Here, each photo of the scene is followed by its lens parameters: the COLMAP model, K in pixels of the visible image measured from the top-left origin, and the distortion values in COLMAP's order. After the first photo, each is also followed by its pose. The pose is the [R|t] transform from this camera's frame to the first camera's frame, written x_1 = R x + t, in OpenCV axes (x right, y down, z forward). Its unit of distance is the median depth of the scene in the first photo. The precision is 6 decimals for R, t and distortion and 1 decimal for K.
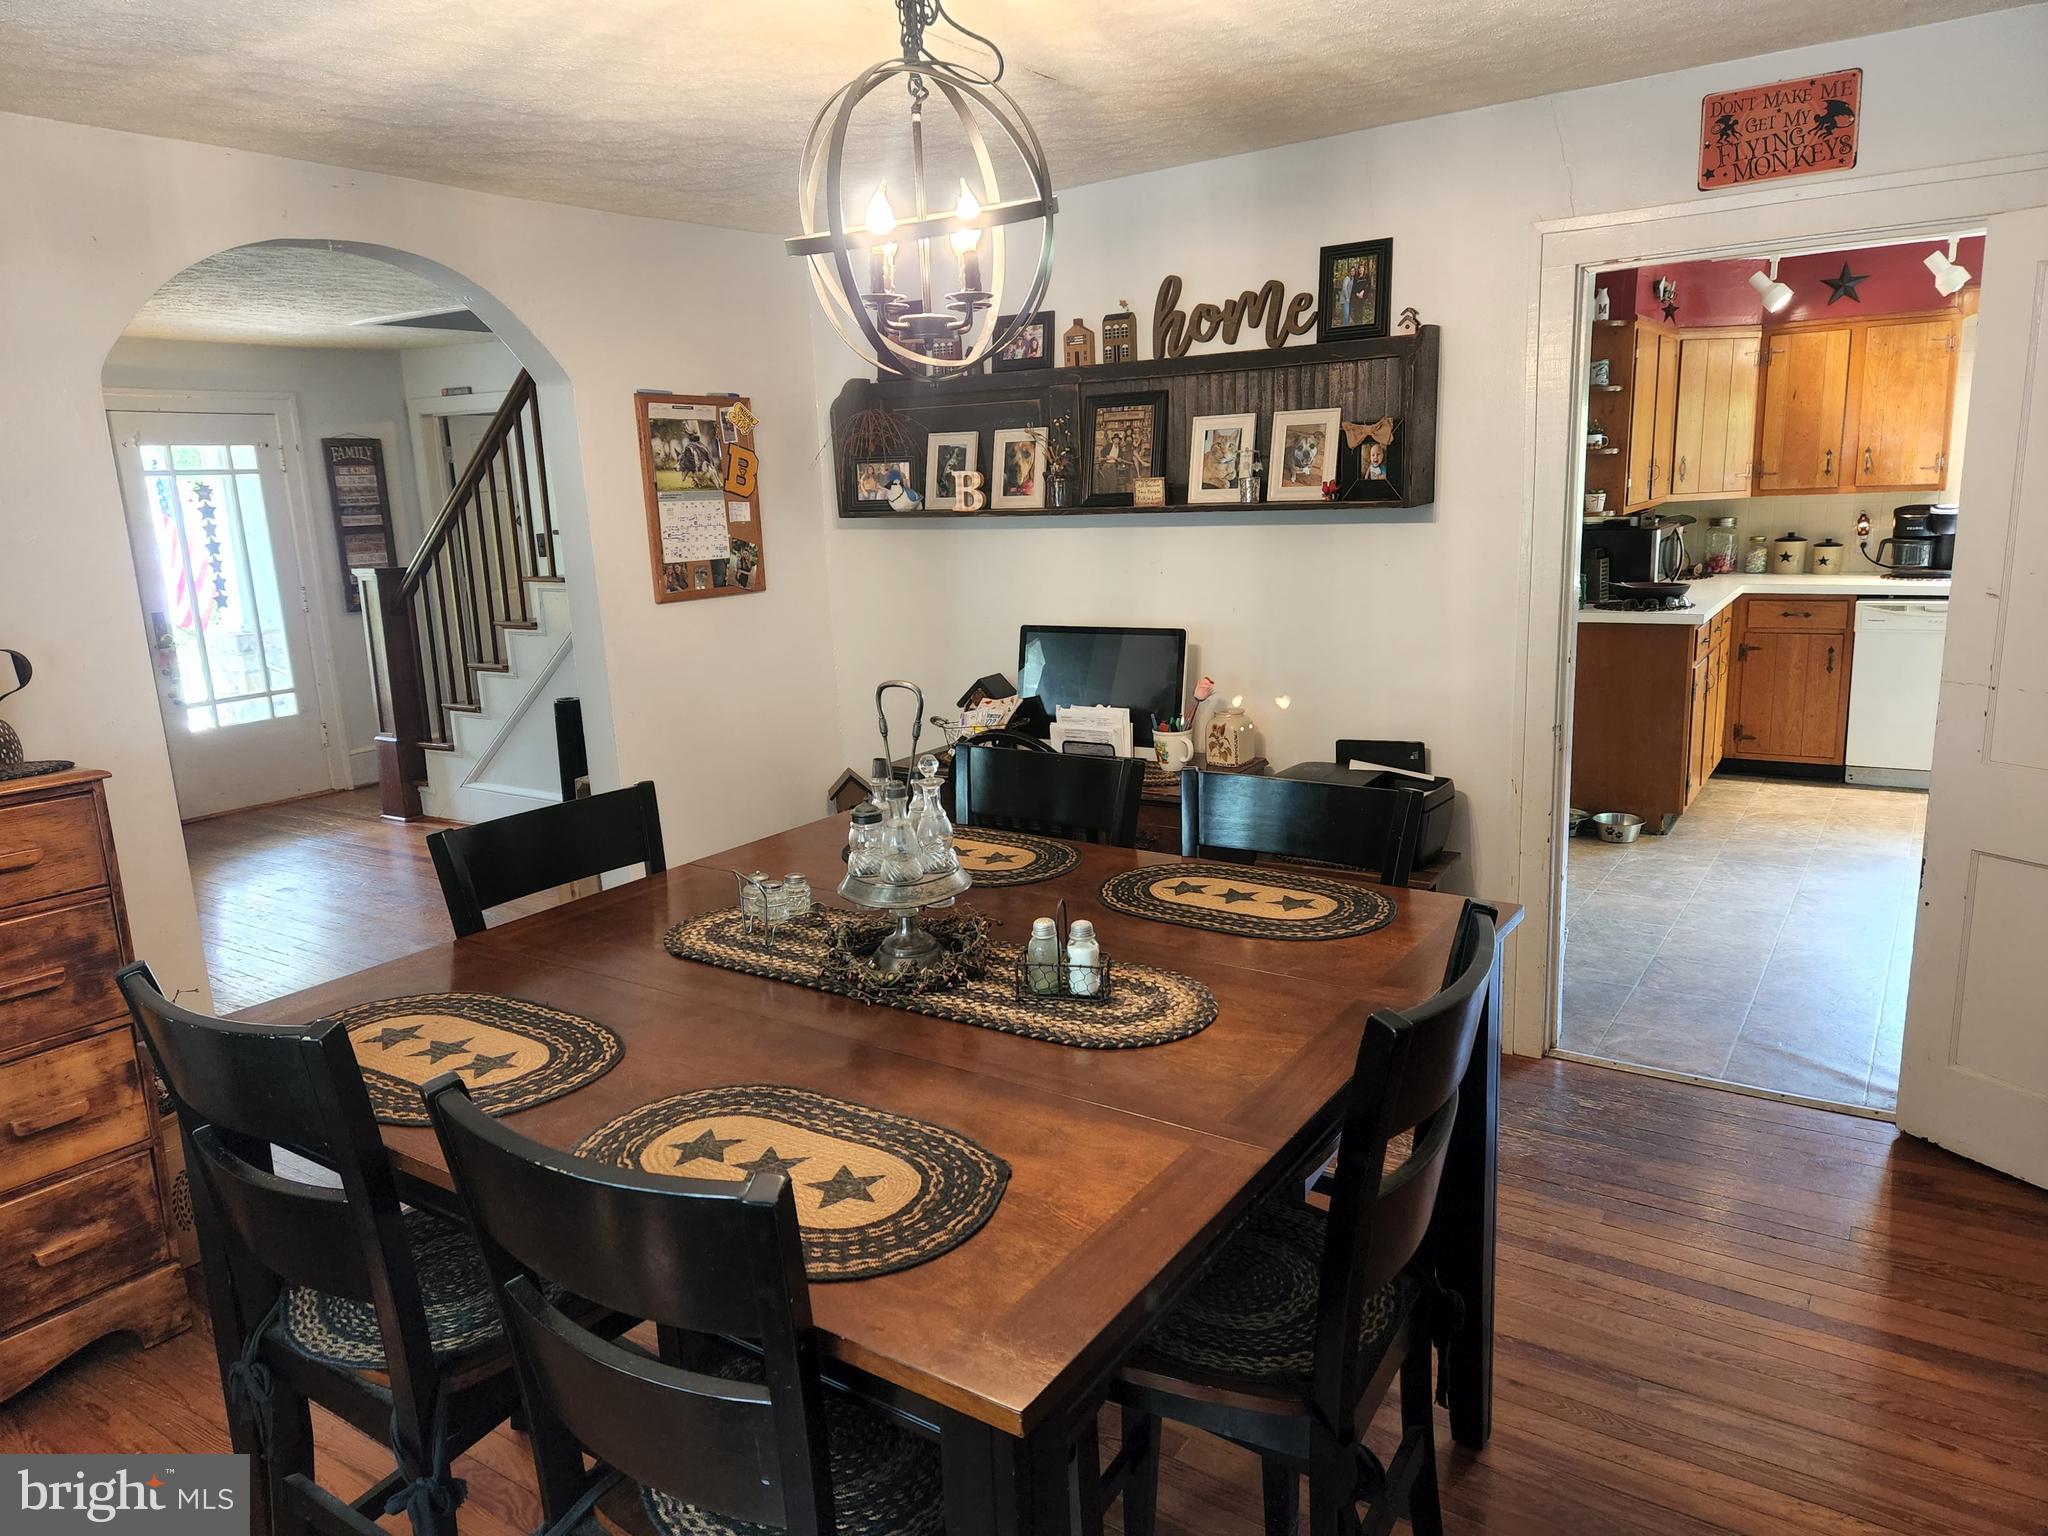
lens RADIAL K [[1360.9, 0, 1010.7], [0, 1360.9, 761.5], [0, 0, 1]] dist [0.088469, -0.076826]
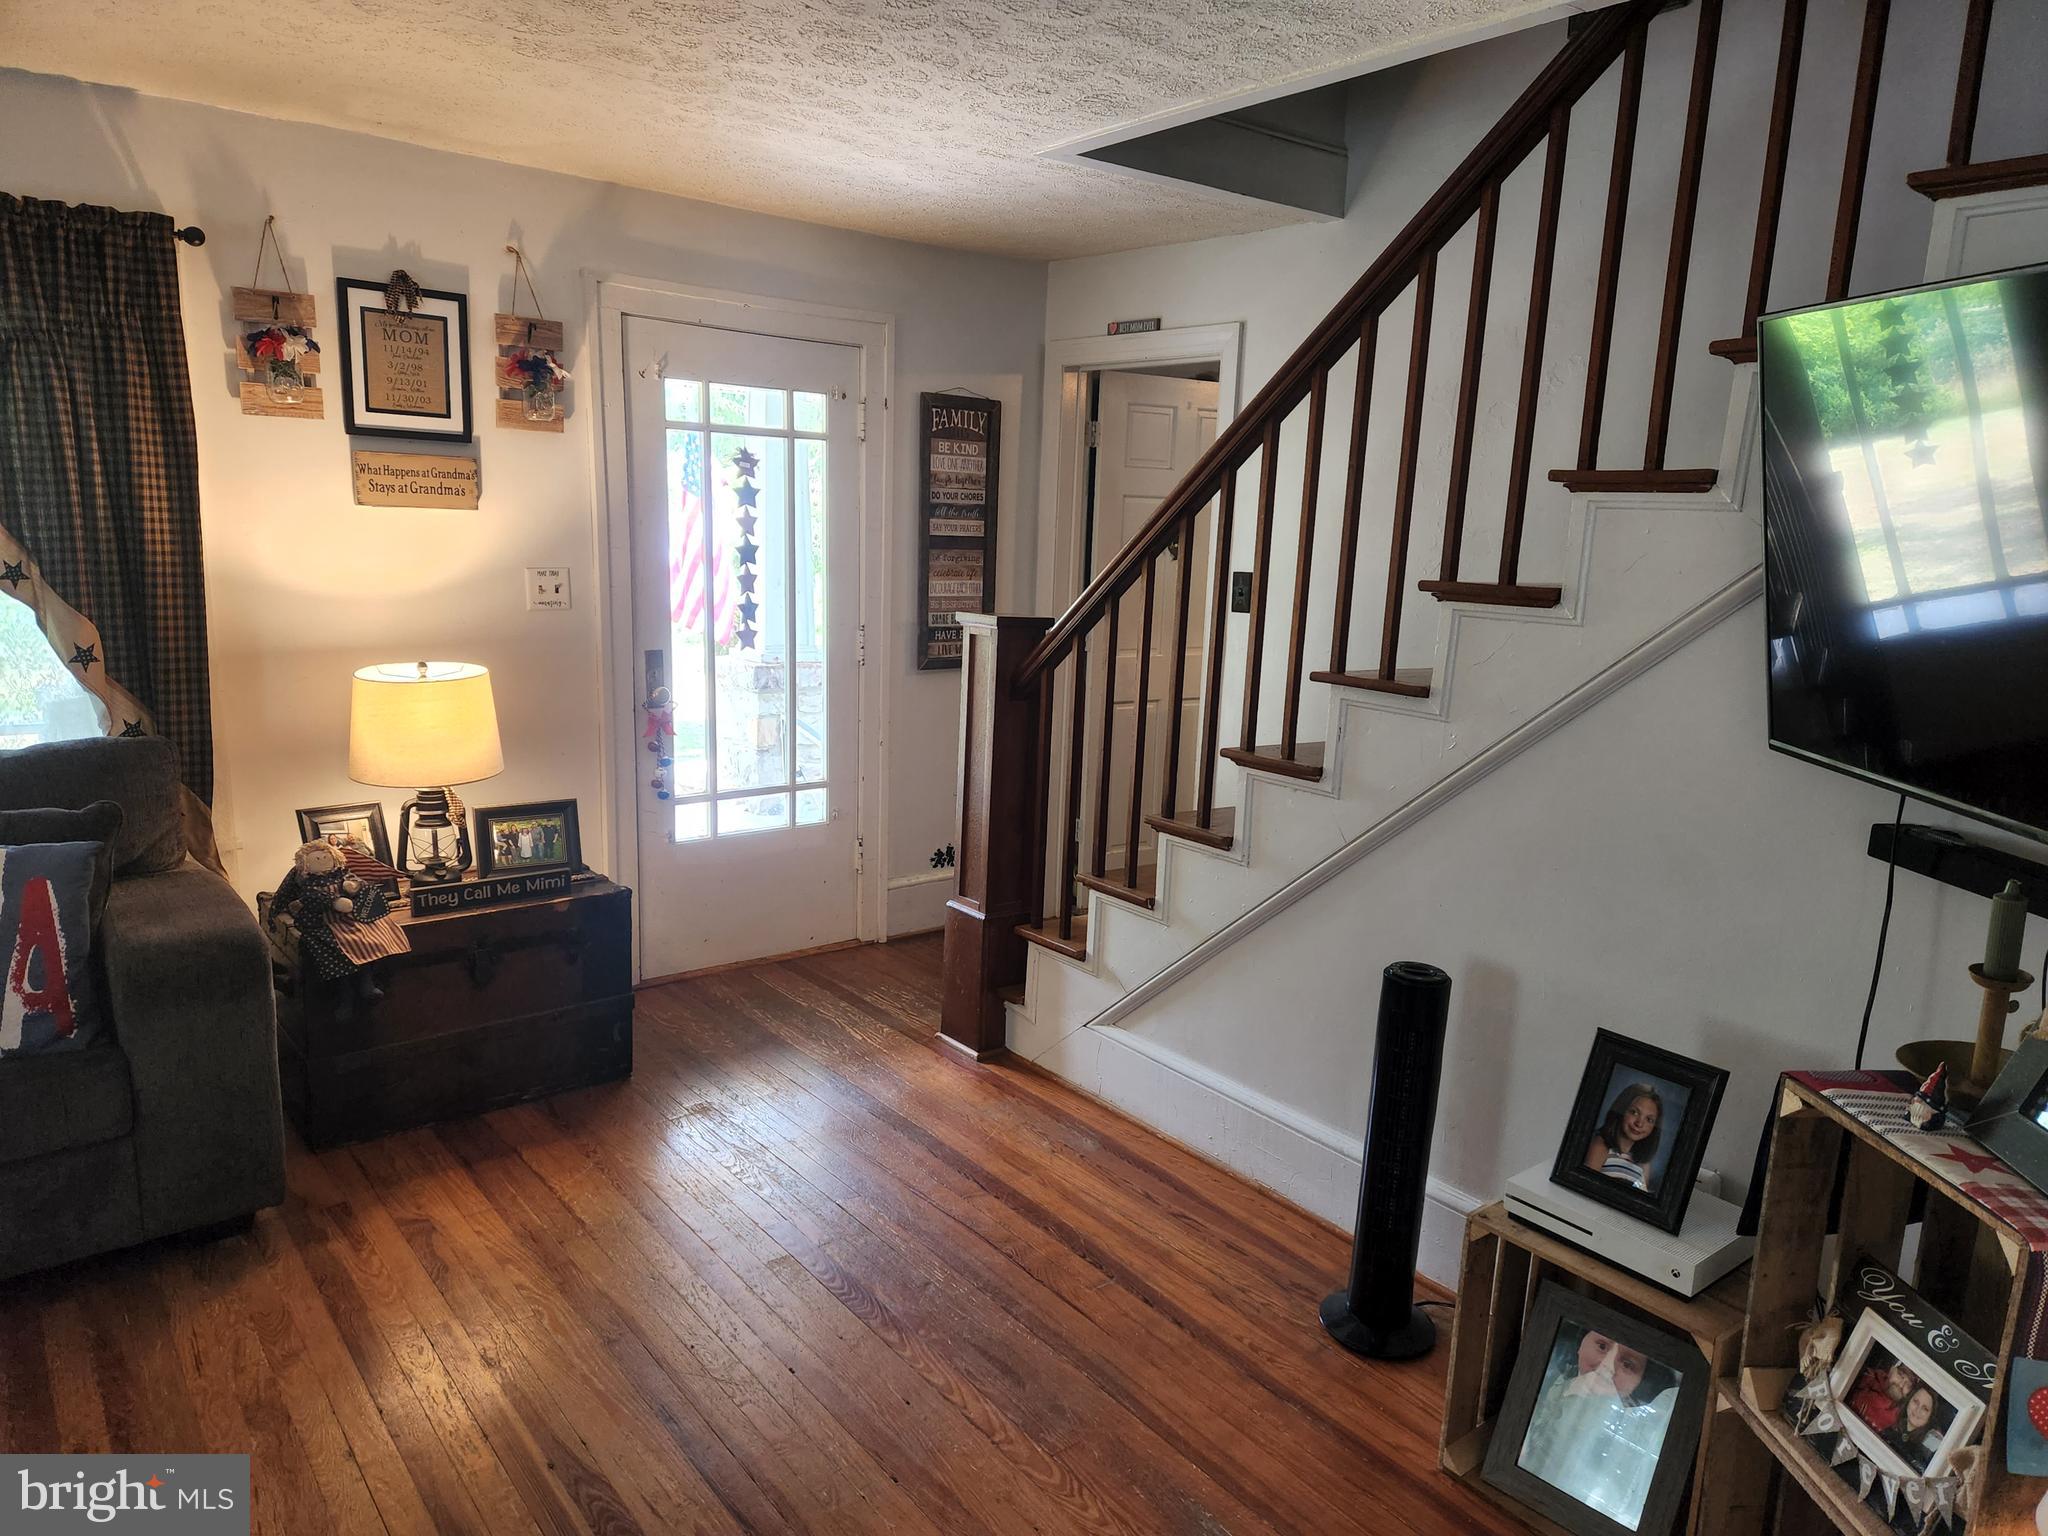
lens RADIAL K [[1360.9, 0, 1035.8], [0, 1360.9, 782.5], [0, 0, 1]] dist [0.088469, -0.076826]
pose [[0.950393, 0.133193, -0.281091, -0.256201], [-0.136195, 0.990642, 0.008923, -0.072747], [0.279649, 0.029803, 0.959640, 0.436095]]
